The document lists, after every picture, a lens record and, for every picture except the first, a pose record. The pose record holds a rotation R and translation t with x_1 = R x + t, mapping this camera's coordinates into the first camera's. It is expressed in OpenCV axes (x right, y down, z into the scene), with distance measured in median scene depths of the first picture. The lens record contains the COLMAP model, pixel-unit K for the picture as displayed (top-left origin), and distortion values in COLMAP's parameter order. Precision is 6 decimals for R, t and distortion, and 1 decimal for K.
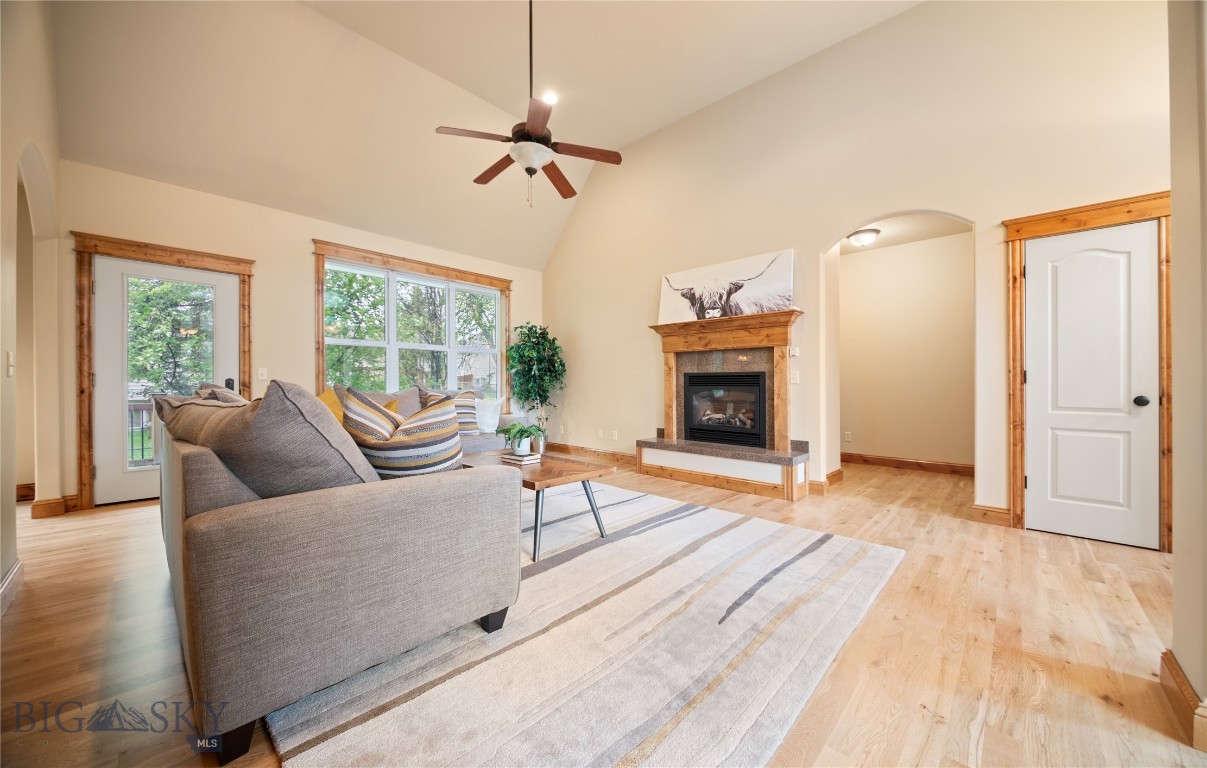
lens RADIAL K [[434.7, 0, 603.5], [0, 434.7, 384.0], [0, 0, 1]] dist [-0.003139, 0.000176]
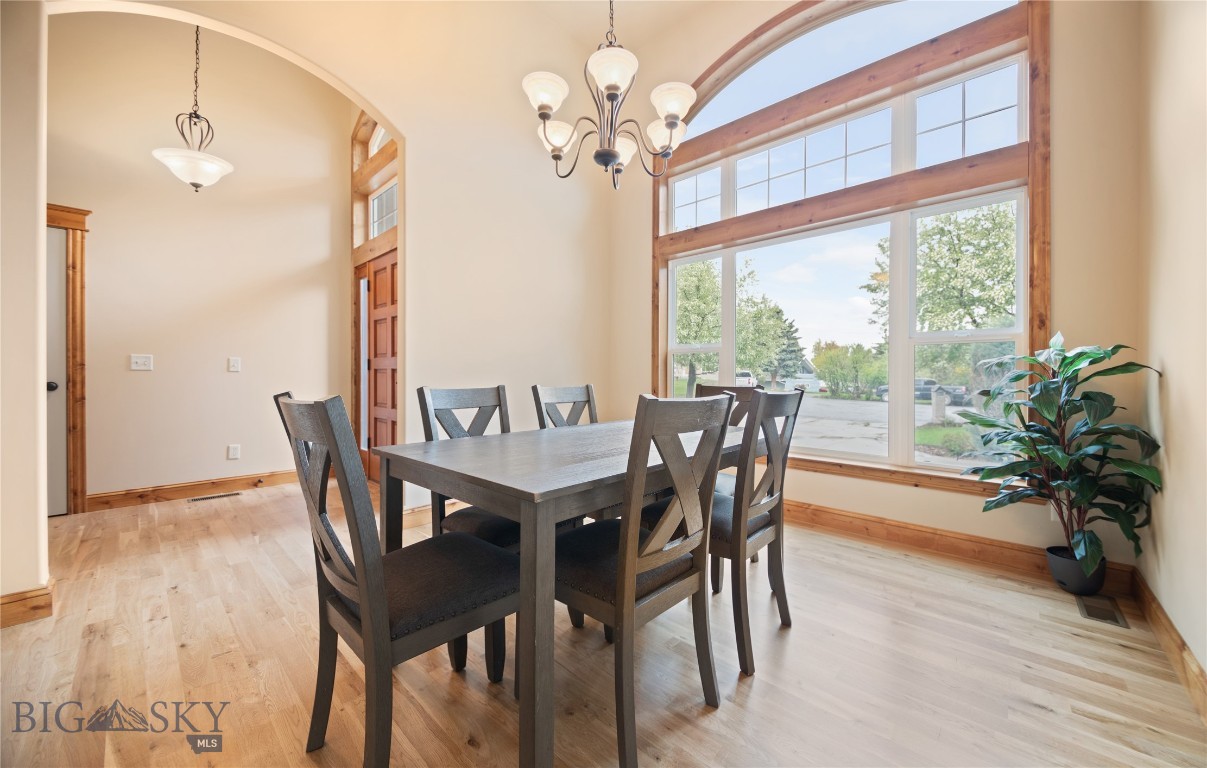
lens RADIAL K [[434.7, 0, 603.5], [0, 434.7, 384.0], [0, 0, 1]] dist [-0.003139, 0.000176]
pose [[-0.023591, -0.009181, 0.999680, 0.048292], [-0.002714, 0.999955, 0.009120, 0.011120], [-0.999718, -0.002498, -0.023615, -0.236183]]
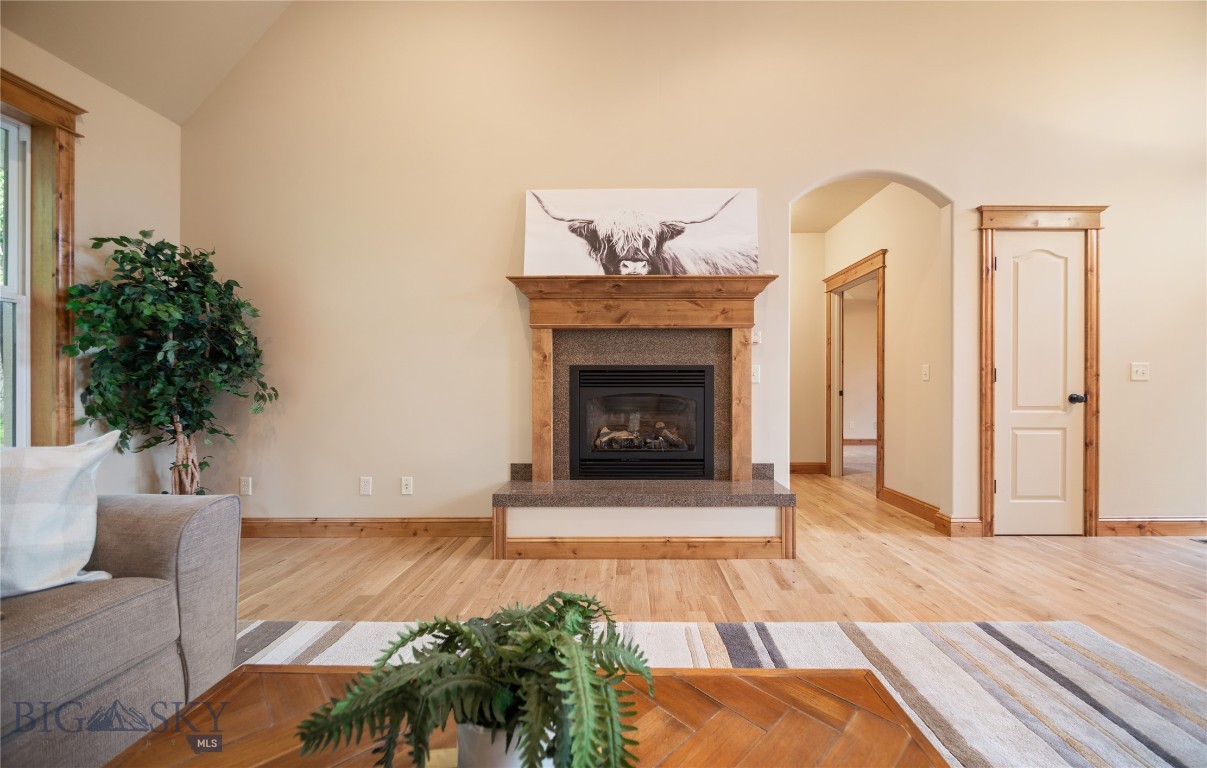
lens RADIAL K [[434.7, 0, 603.5], [0, 434.7, 384.0], [0, 0, 1]] dist [-0.003139, 0.000176]
pose [[0.729414, -0.006281, 0.684043, -0.195554], [0.003360, 0.999979, 0.005599, -0.003826], [-0.684064, -0.001786, 0.729420, 0.589793]]
